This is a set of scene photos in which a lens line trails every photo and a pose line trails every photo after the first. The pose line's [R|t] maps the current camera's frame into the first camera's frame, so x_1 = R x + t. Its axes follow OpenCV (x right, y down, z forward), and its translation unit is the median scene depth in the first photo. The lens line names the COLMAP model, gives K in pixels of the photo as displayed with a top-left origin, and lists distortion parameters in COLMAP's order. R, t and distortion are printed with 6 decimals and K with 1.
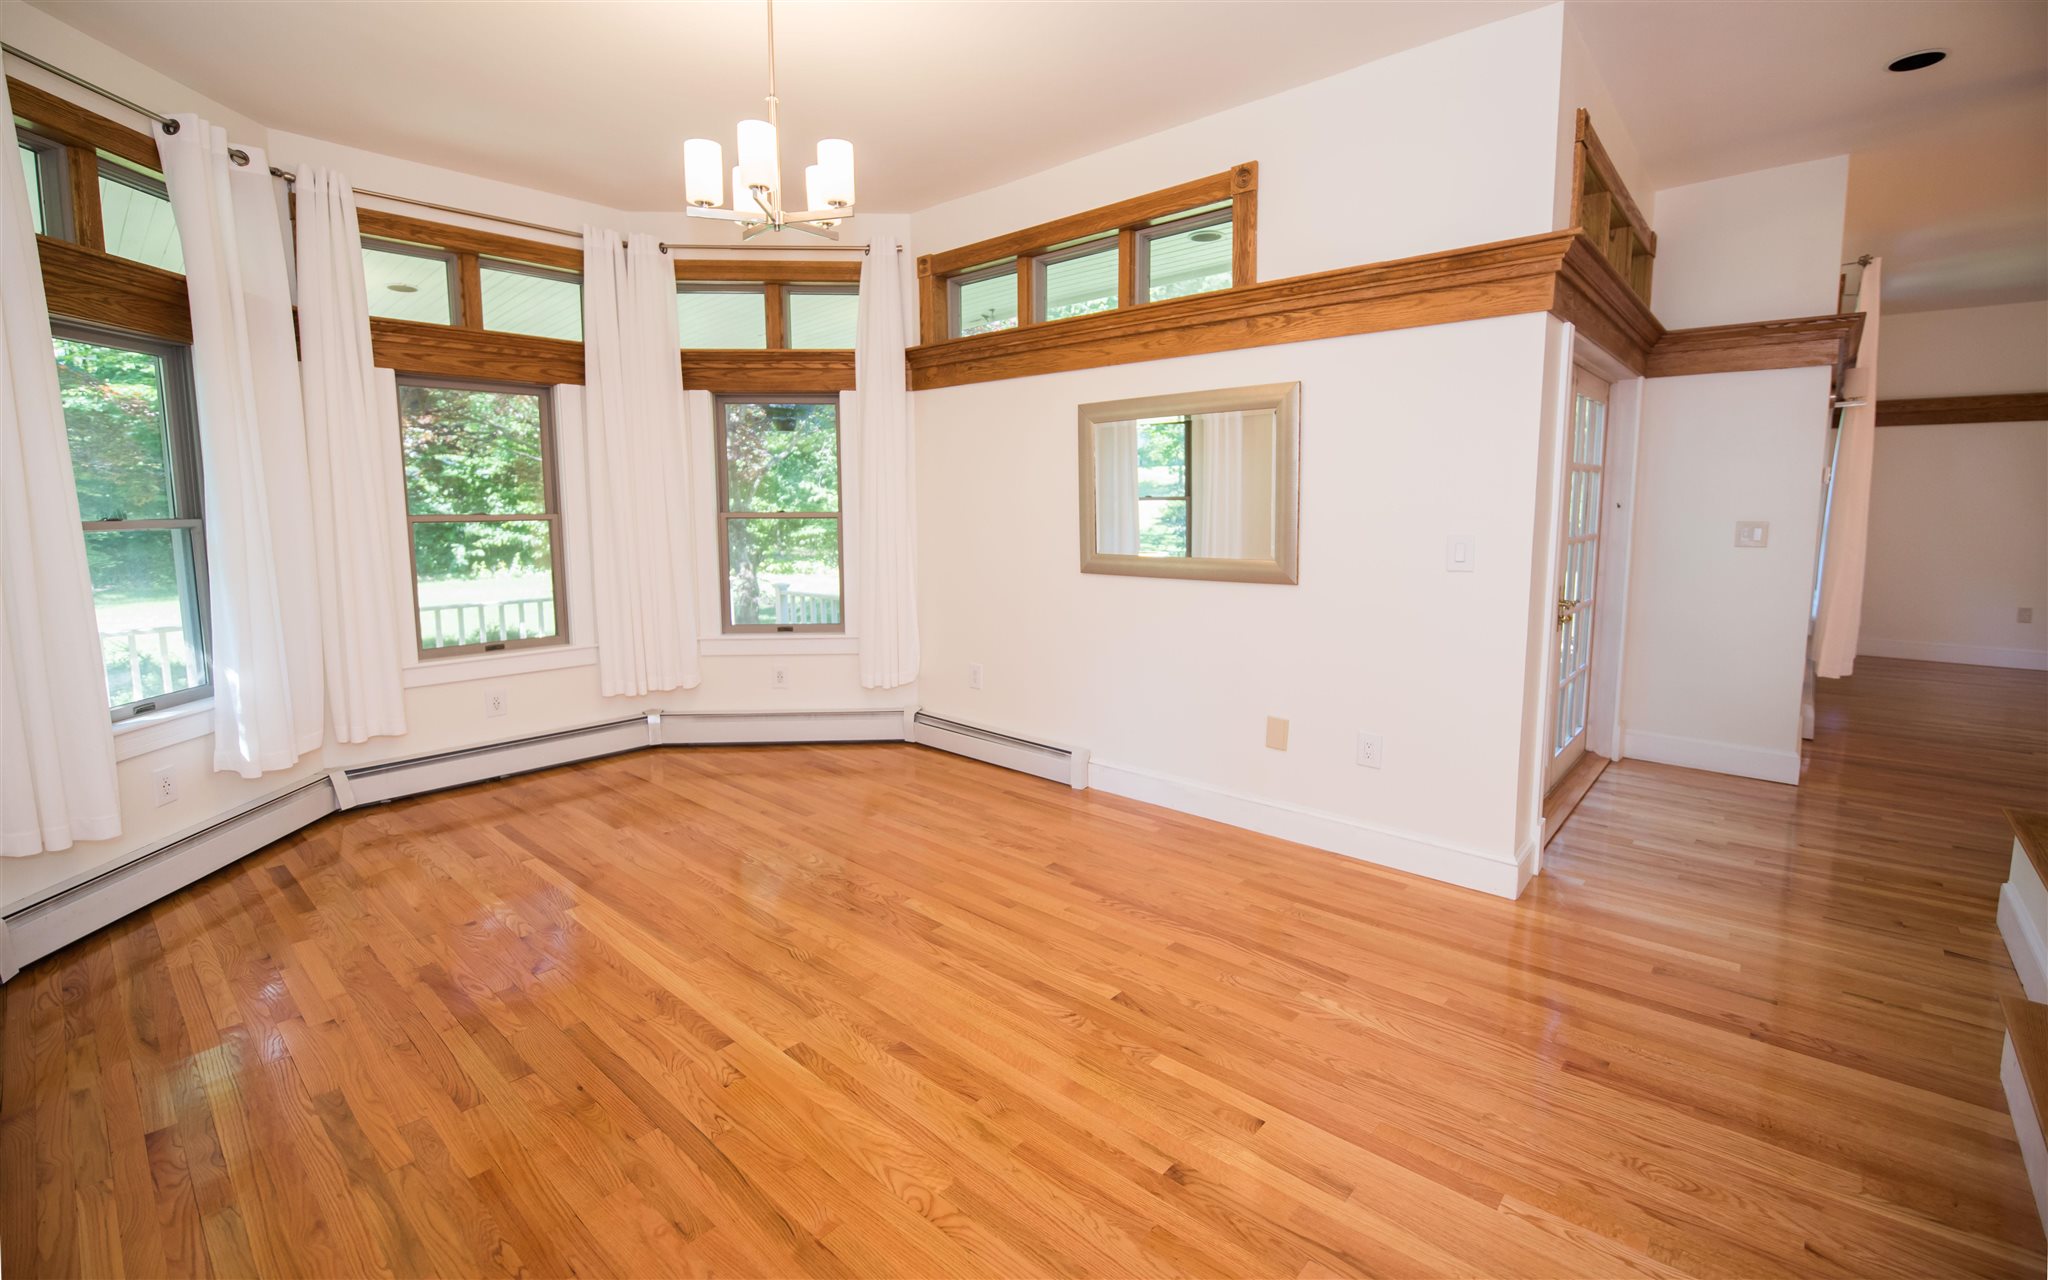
lens RADIAL K [[885.6, 0, 1019.3], [0, 885.6, 604.2], [0, 0, 1]] dist [-0.014999, -0.000544]
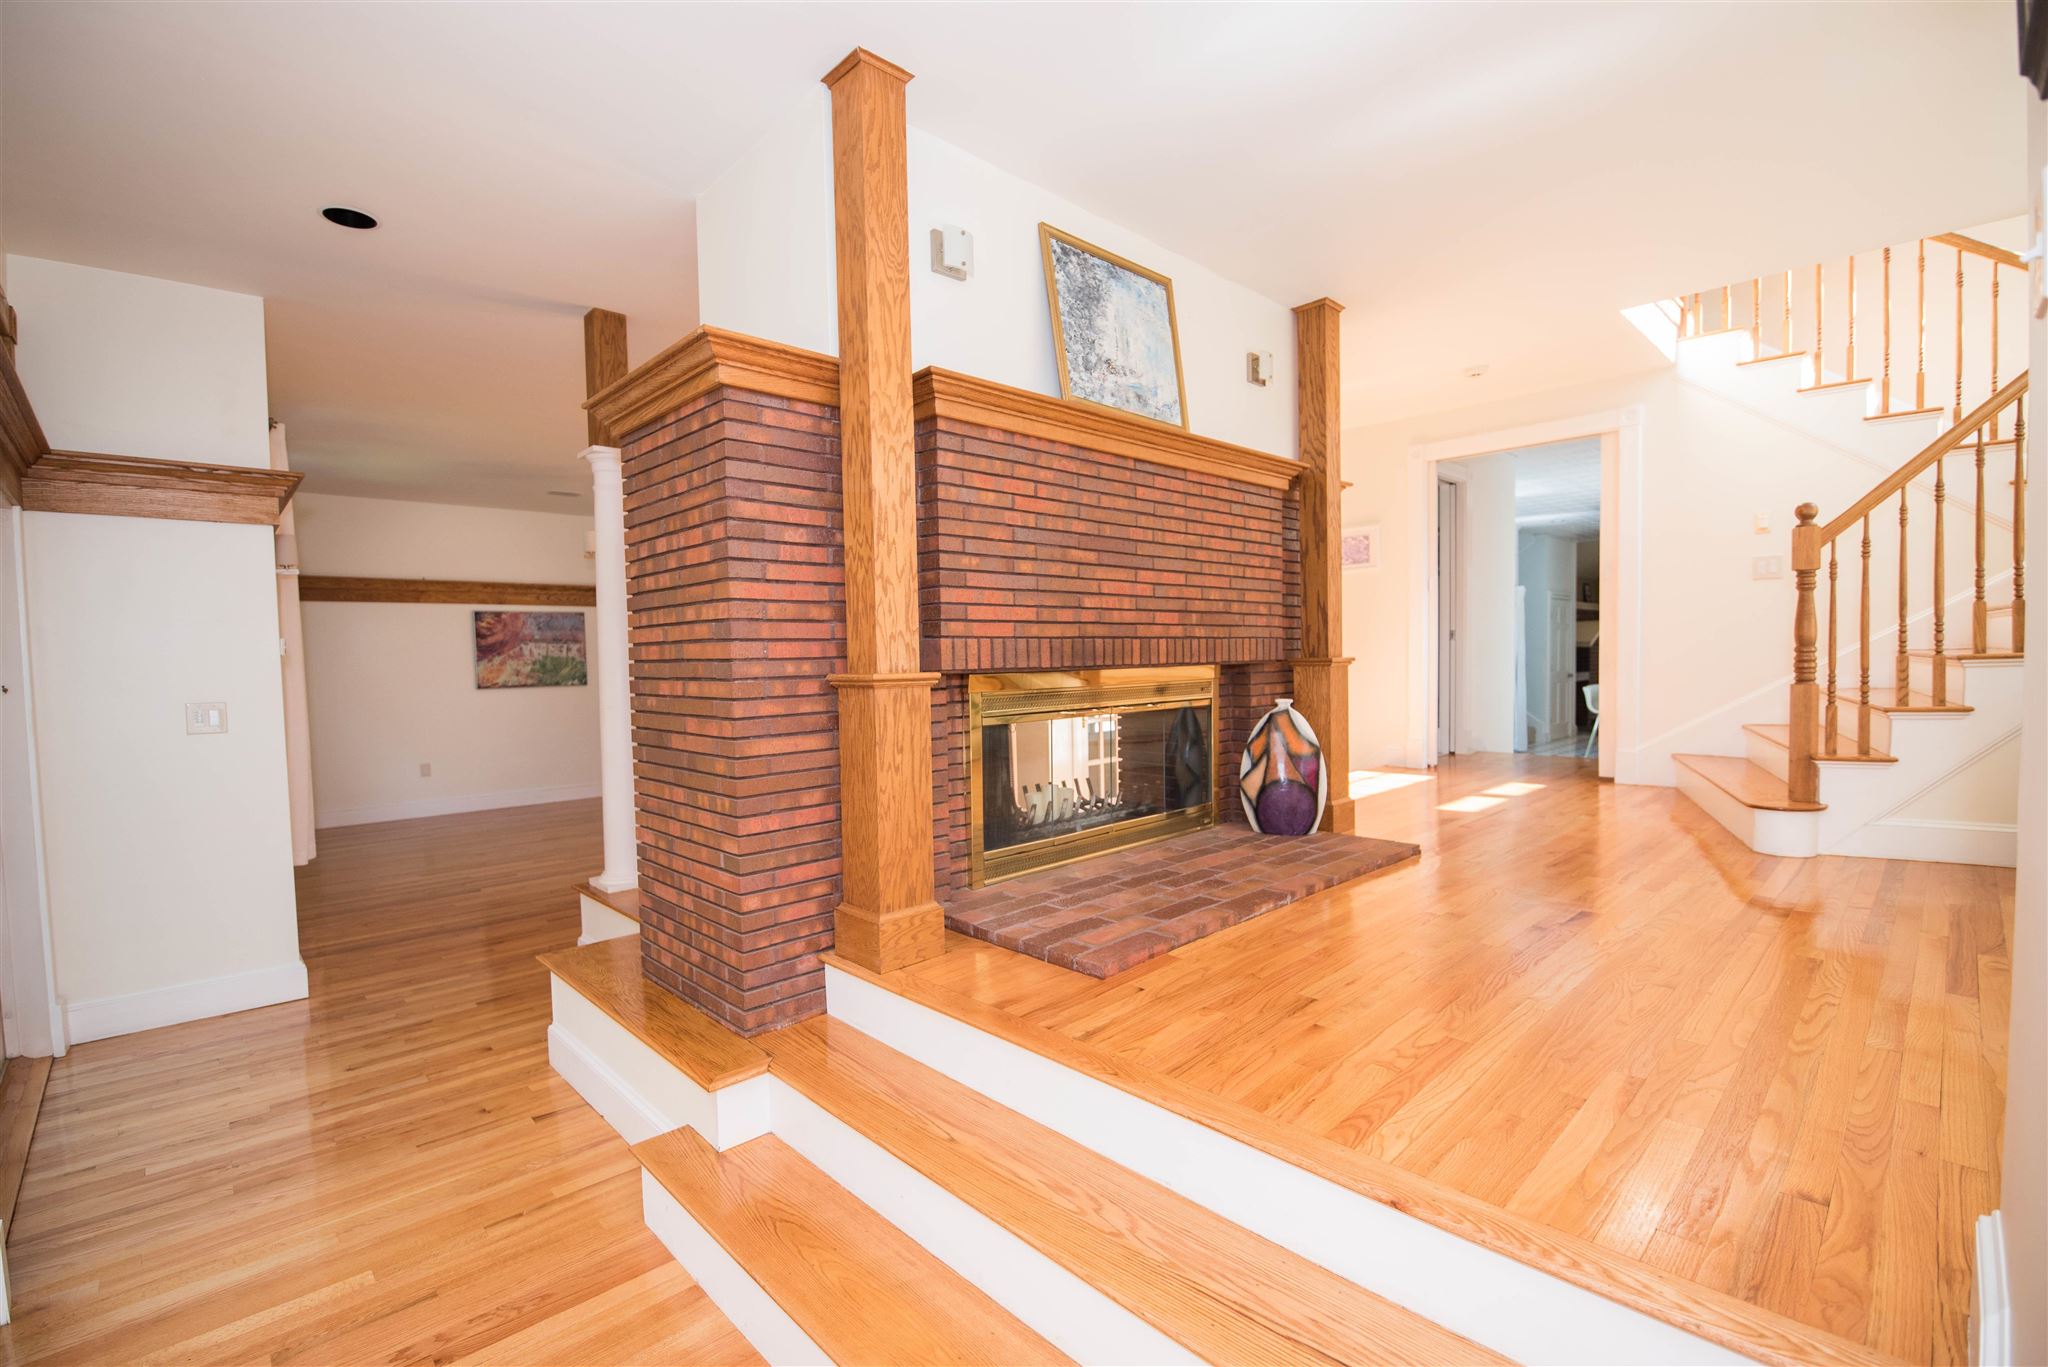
lens RADIAL K [[897.2, 0, 1021.7], [0, 897.2, 694.3], [0, 0, 1]] dist [-0.010840, -0.004667]
pose [[0.070388, -0.038955, 0.996759, 0.065851], [0.136905, 0.990159, 0.029030, -0.022367], [-0.988080, 0.134418, 0.075029, 0.189234]]
